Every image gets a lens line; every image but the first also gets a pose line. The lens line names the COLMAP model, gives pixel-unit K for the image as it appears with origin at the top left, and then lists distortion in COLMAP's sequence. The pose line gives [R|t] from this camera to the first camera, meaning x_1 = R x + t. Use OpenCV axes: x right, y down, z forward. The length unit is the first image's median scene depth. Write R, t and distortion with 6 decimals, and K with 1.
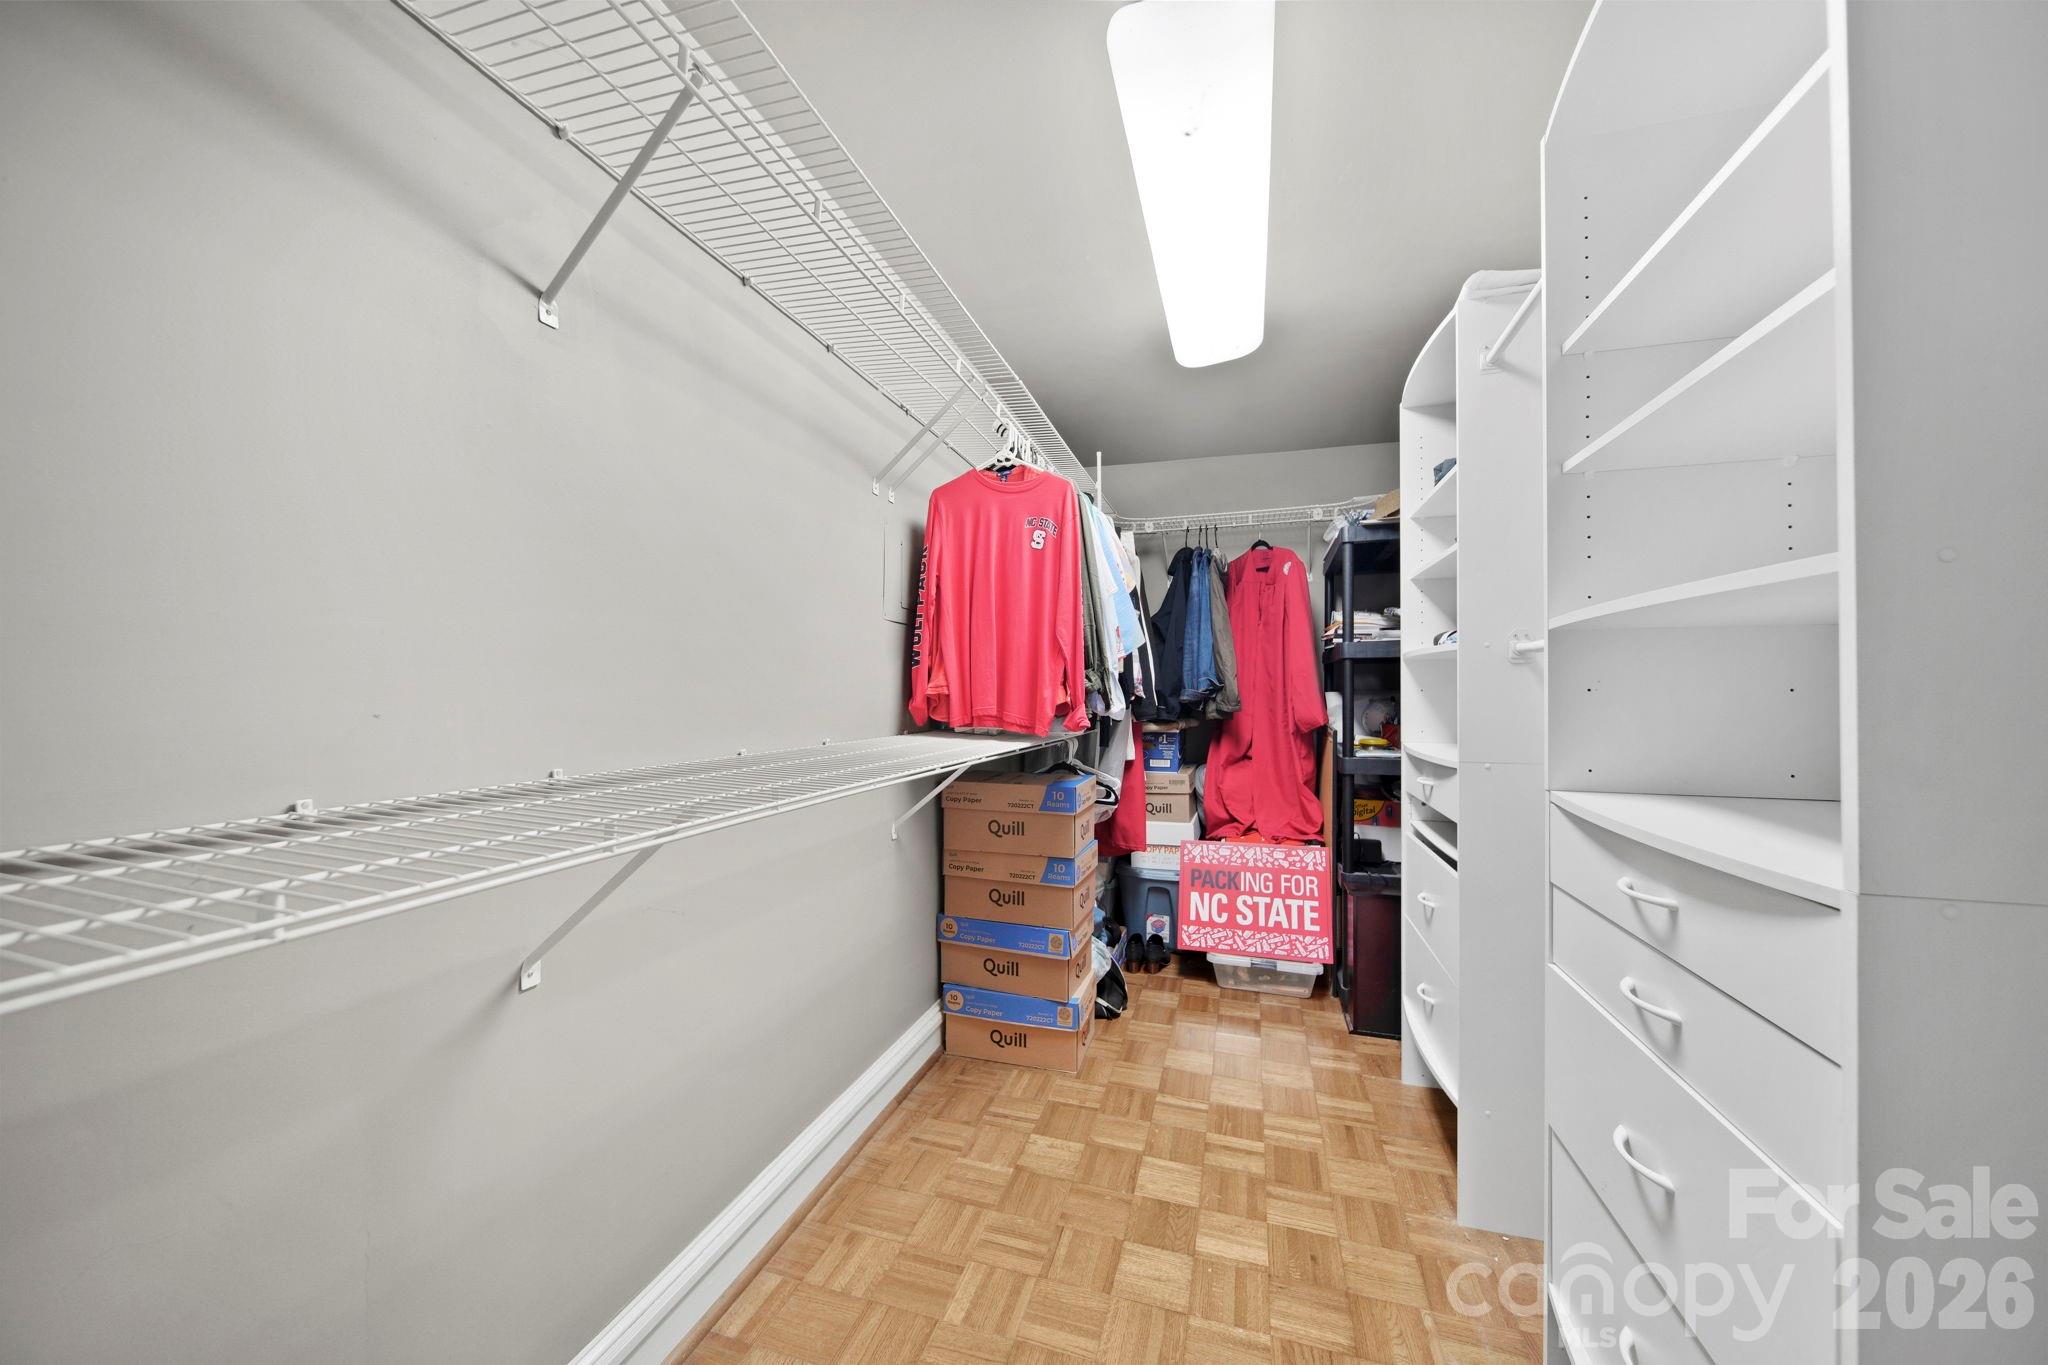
lens RADIAL K [[728.7, 0, 1028.8], [0, 728.7, 683.4], [0, 0, 1]] dist [0.000844, -0.000015]
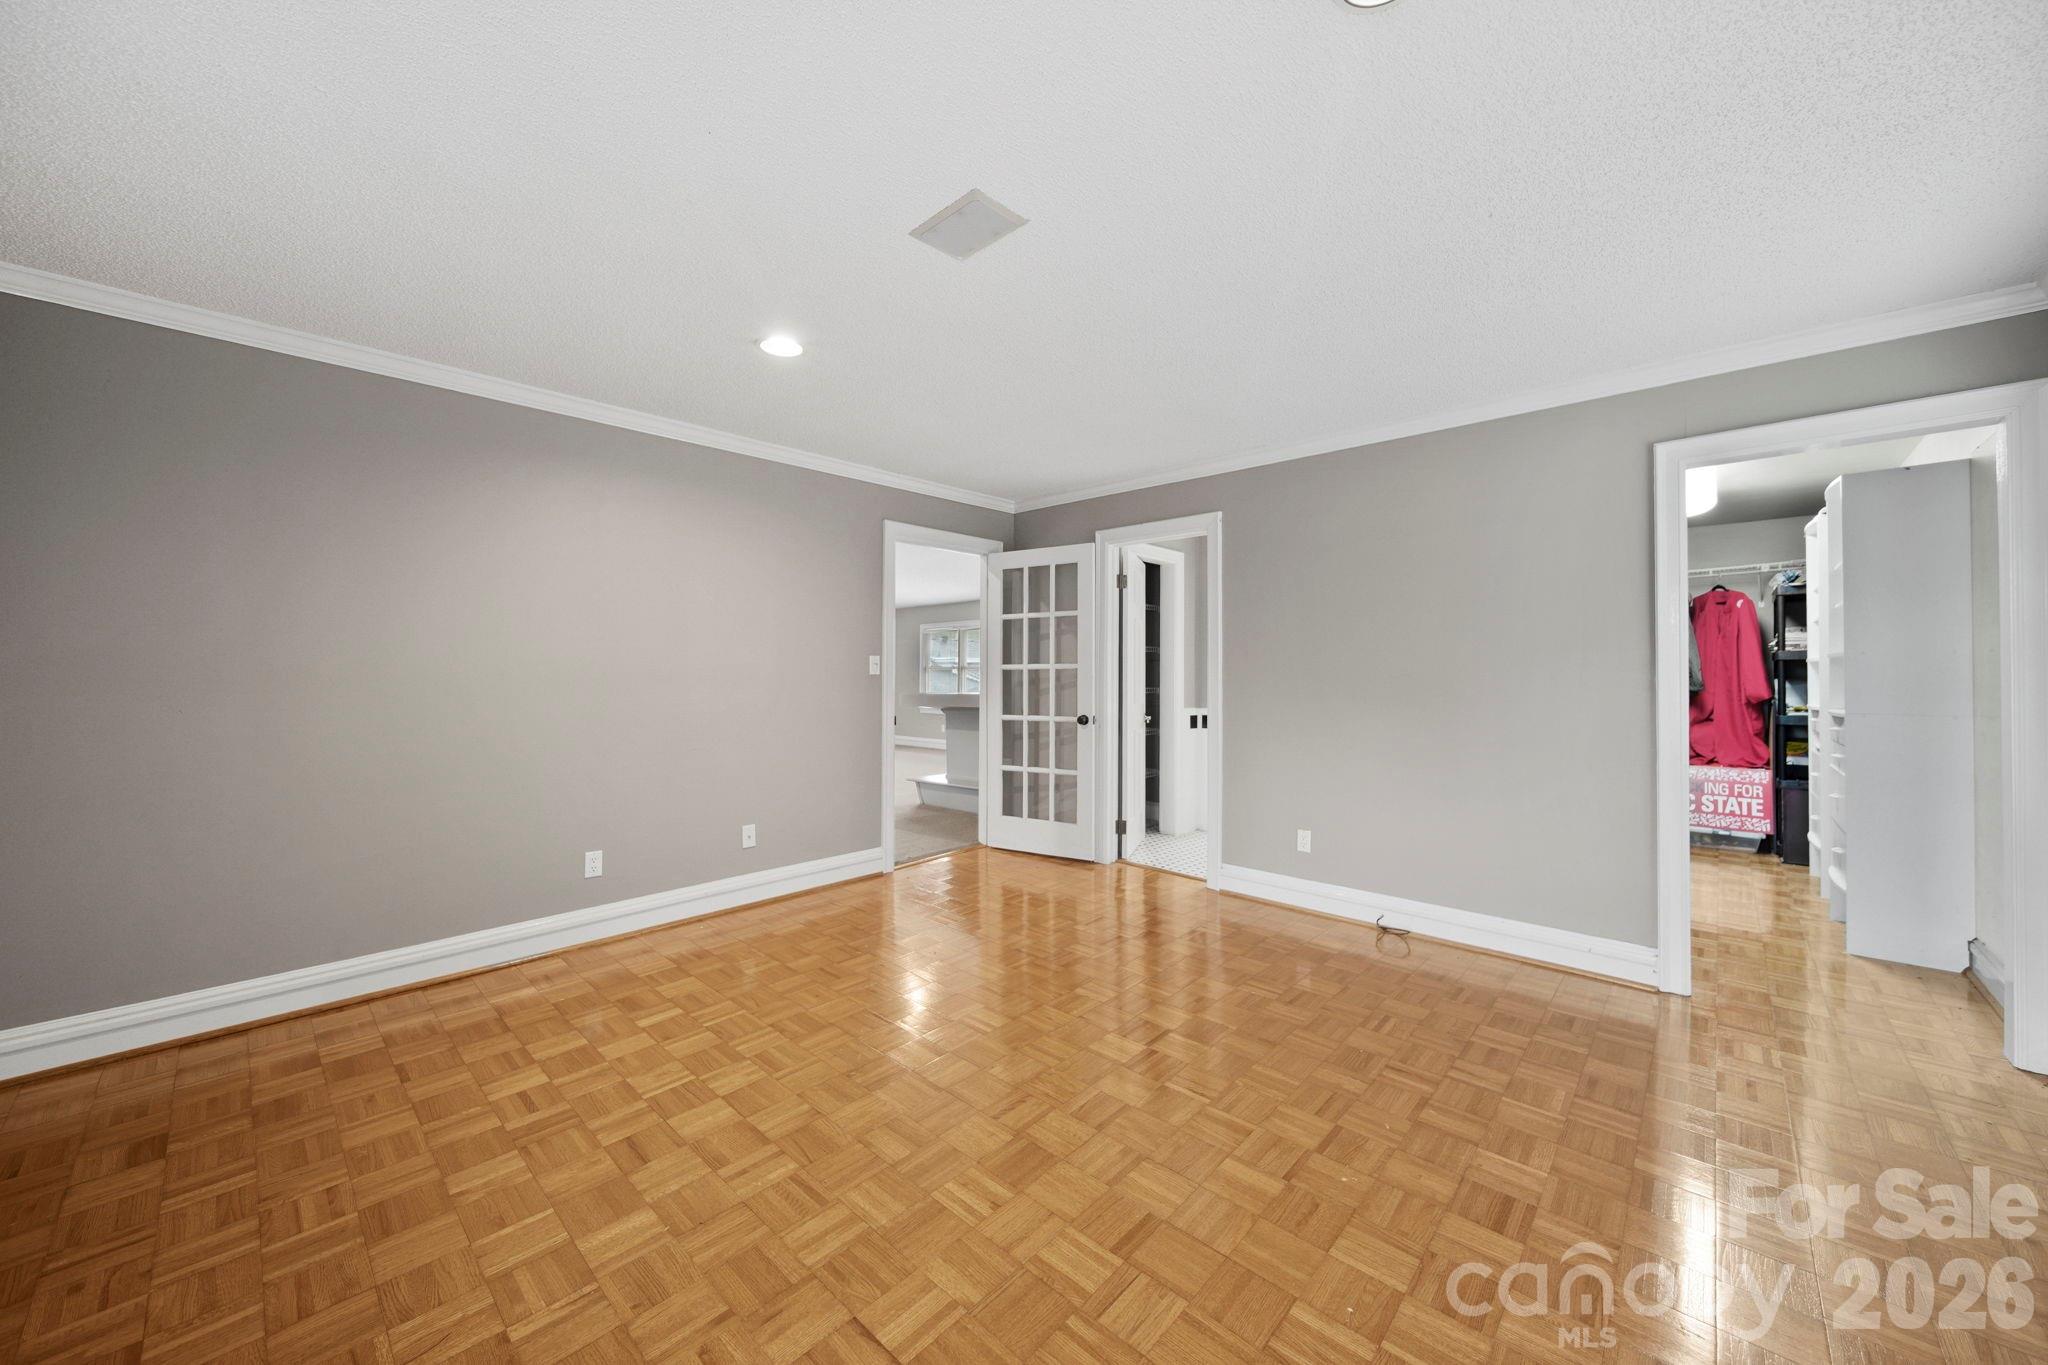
lens RADIAL K [[746.1, 0, 1032.6], [0, 746.1, 657.5], [0, 0, 1]] dist [0.000167, -0.000109]
pose [[0.898215, -0.001825, -0.439554, -0.374709], [-0.006354, 0.999833, -0.017137, 0.002289], [0.439511, 0.018185, 0.898053, -1.338521]]
